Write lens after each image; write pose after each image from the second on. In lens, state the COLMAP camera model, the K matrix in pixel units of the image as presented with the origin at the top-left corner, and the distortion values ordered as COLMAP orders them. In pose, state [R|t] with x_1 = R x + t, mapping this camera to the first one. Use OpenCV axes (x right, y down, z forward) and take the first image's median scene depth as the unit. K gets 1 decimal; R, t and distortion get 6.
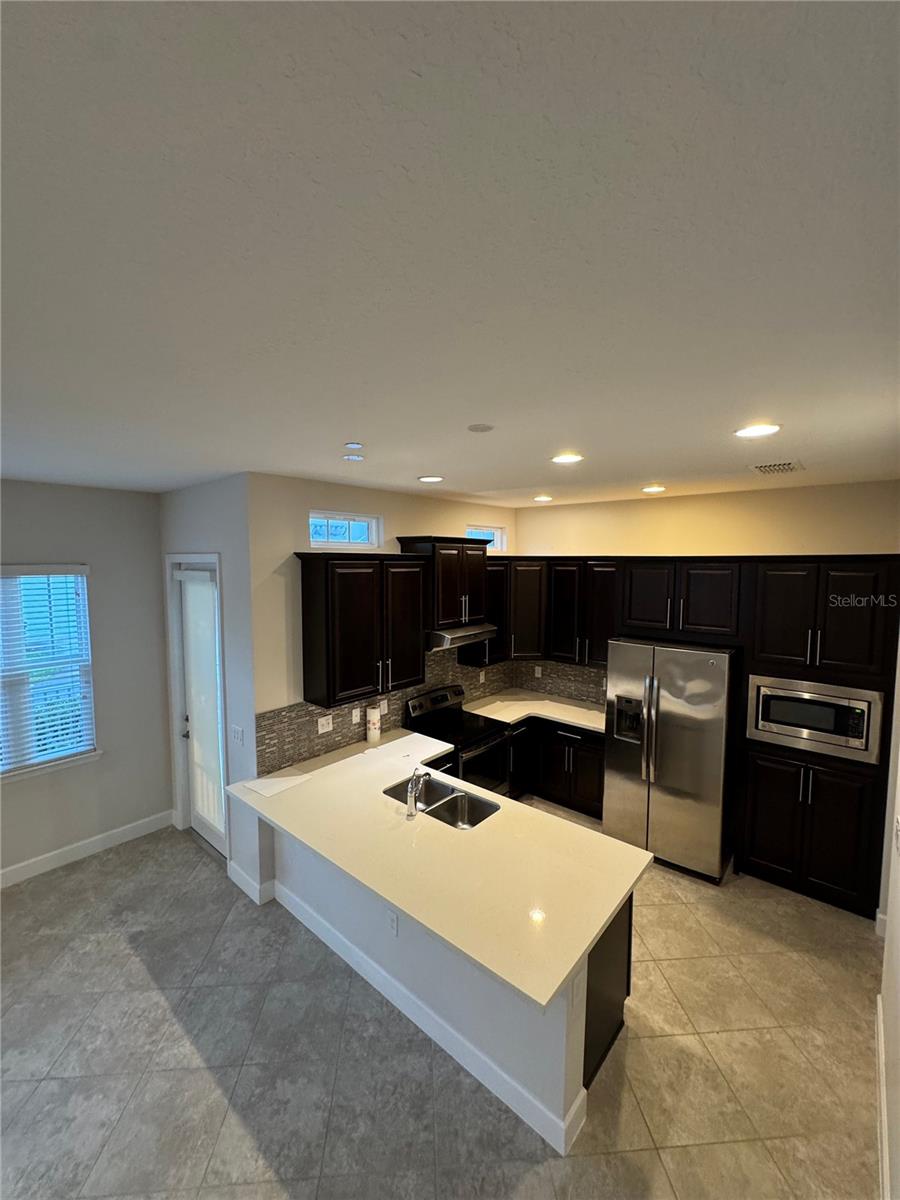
lens RADIAL K [[481.5, 0, 447.8], [0, 481.5, 596.8], [0, 0, 1]] dist [-0.003503, 0.001025]
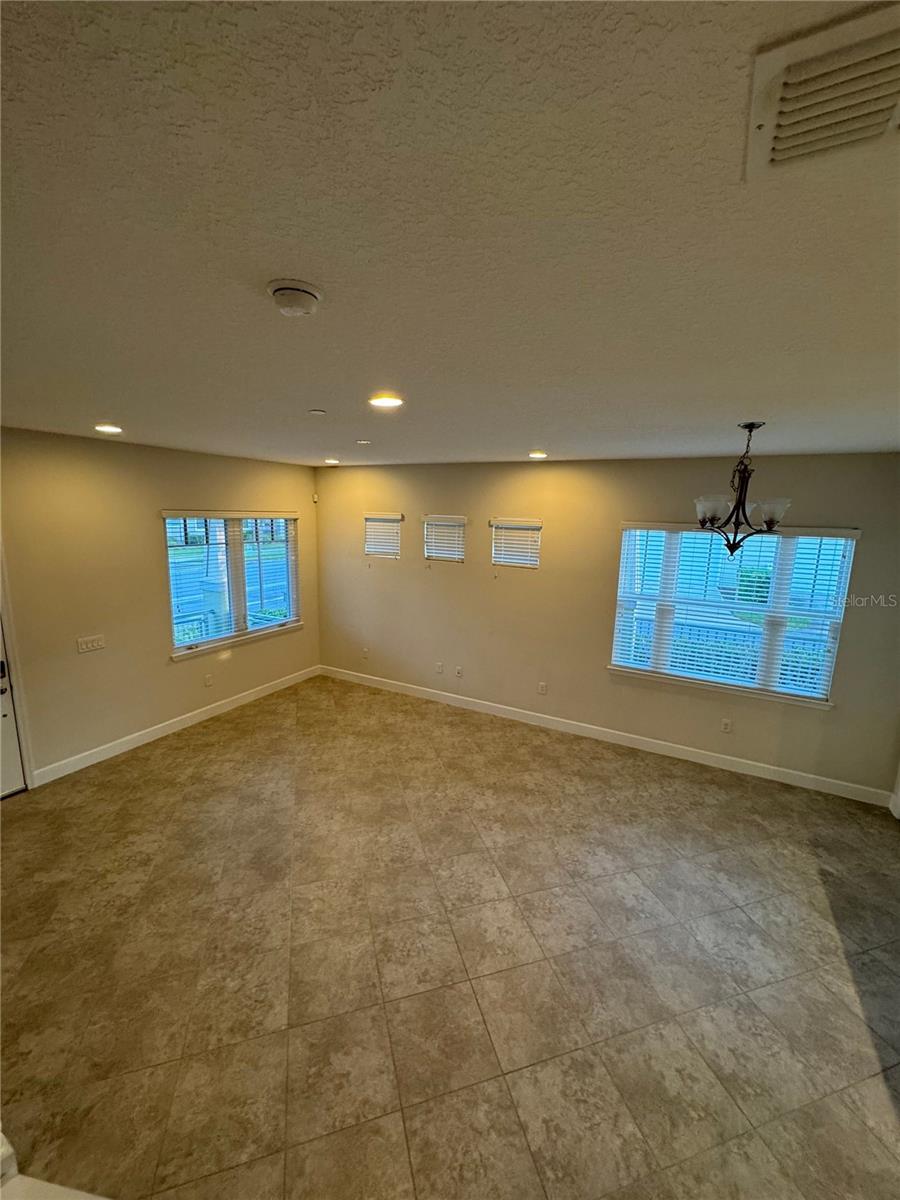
lens RADIAL K [[481.5, 0, 454.5], [0, 481.5, 596.0], [0, 0, 1]] dist [-0.003503, 0.001025]
pose [[0.232300, 0.176939, -0.956415, 0.073369], [-0.101949, 0.982327, 0.156971, 0.001775], [0.967286, 0.061041, 0.246234, -0.104716]]
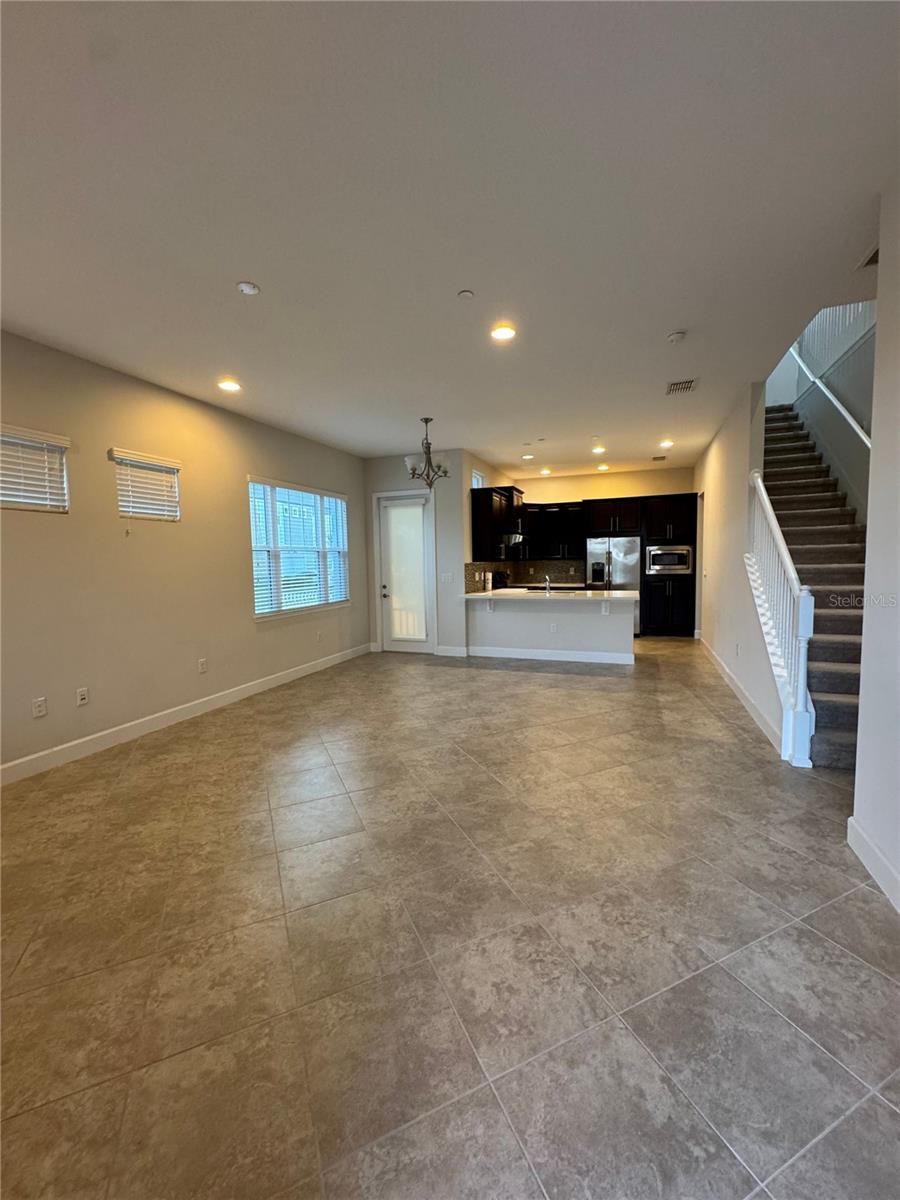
lens RADIAL K [[481.5, 0, 447.1], [0, 481.5, 597.5], [0, 0, 1]] dist [-0.003503, 0.001025]
pose [[0.937552, -0.046058, 0.344784, -1.099722], [0.047121, 0.998875, 0.005303, 0.345435], [-0.344640, 0.011274, 0.938667, -0.870158]]
